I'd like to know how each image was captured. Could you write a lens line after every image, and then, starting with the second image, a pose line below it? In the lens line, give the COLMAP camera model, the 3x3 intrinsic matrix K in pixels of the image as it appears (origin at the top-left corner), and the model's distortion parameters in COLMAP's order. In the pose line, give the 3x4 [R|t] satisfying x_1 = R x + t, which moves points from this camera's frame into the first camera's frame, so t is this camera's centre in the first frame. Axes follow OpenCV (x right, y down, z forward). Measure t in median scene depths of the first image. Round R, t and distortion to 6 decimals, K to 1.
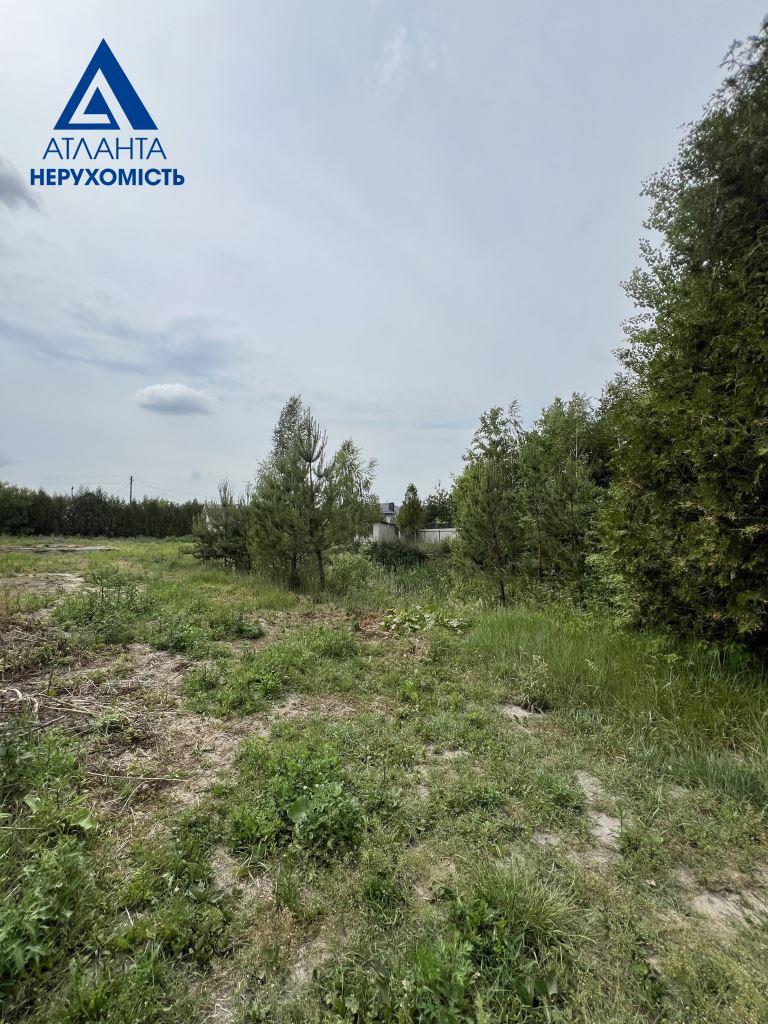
lens RADIAL K [[427.3, 0, 390.5], [0, 427.3, 525.9], [0, 0, 1]] dist [0.005485, -0.000078]
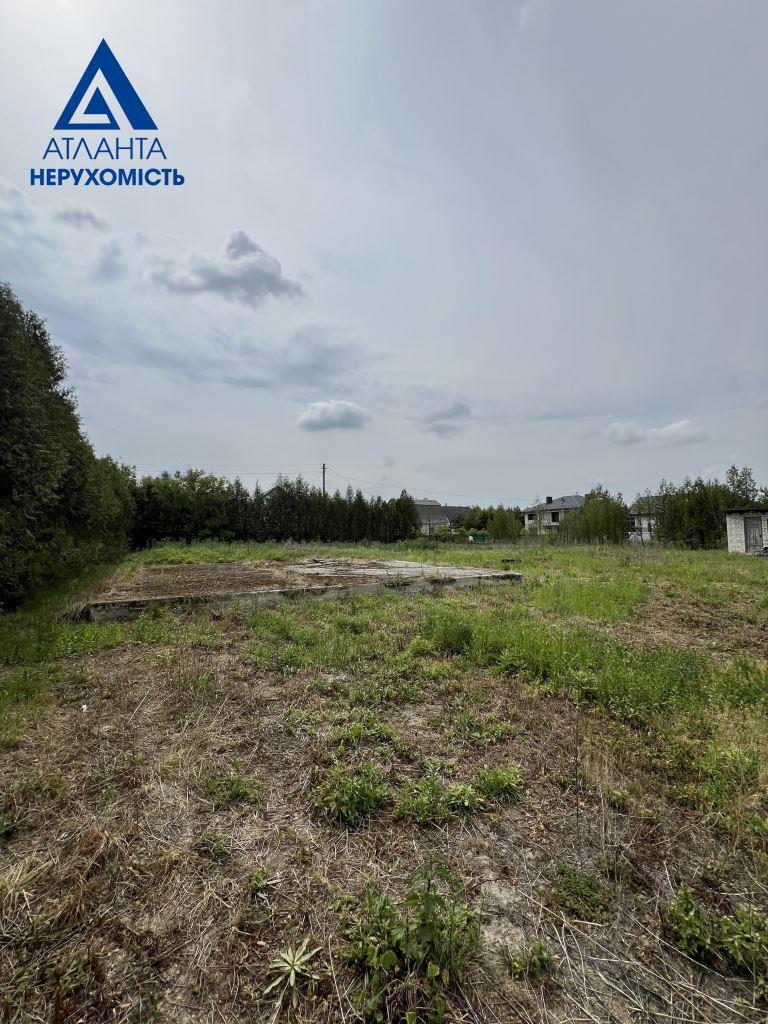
lens RADIAL K [[427.3, 0, 392.9], [0, 427.3, 506.0], [0, 0, 1]] dist [0.005485, -0.000078]
pose [[0.976181, -0.024373, -0.215586, -0.373586], [0.013658, 0.998603, -0.051051, 0.003353], [0.216529, 0.046891, 0.975149, 0.310311]]
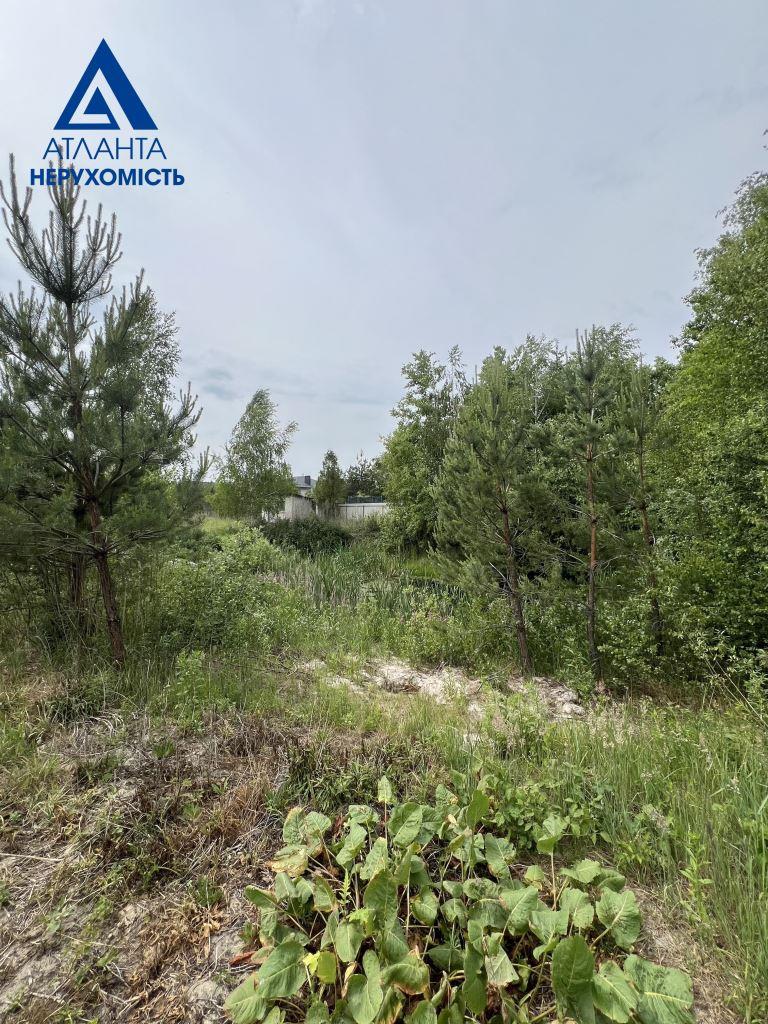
lens RADIAL K [[427.3, 0, 390.7], [0, 427.3, 517.7], [0, 0, 1]] dist [0.005485, -0.000078]
pose [[0.981159, -0.003342, 0.193172, 0.001414], [-0.003592, 0.999362, 0.035531, 0.003788], [-0.193167, -0.035555, 0.980521, 0.120777]]
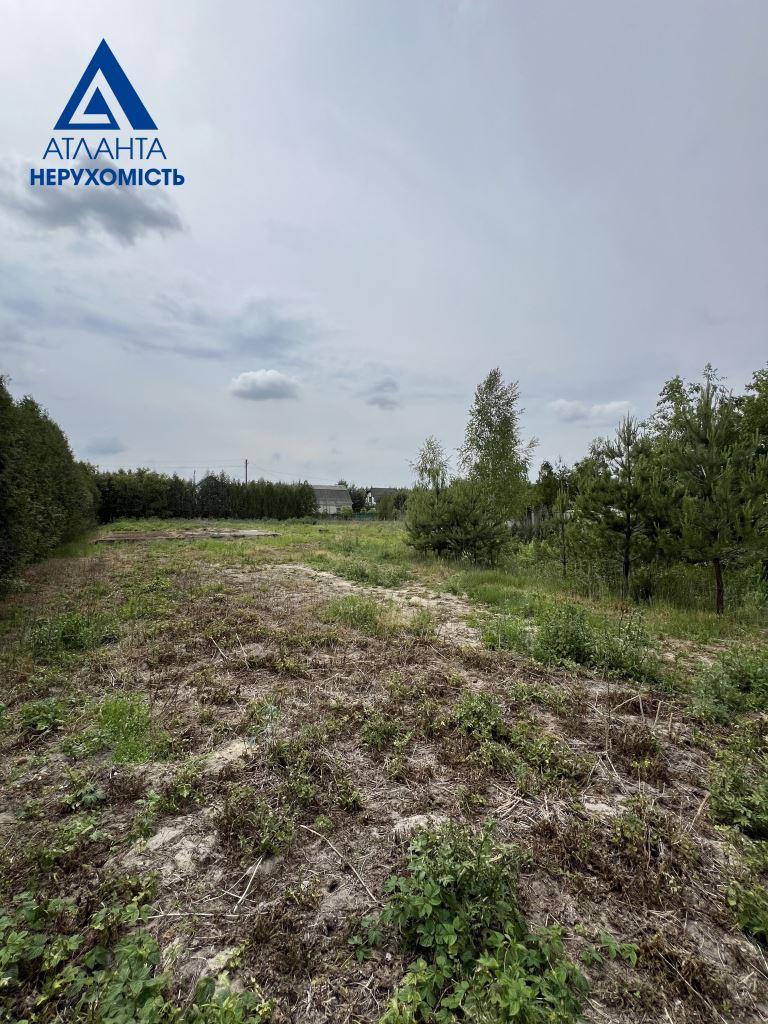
lens RADIAL K [[427.3, 0, 385.6], [0, 427.3, 533.5], [0, 0, 1]] dist [0.005485, -0.000078]
pose [[0.987846, 0.002739, -0.155412, -0.130119], [0.008327, 0.997476, 0.070508, -0.008878], [0.155213, -0.070945, 0.985330, 0.021601]]
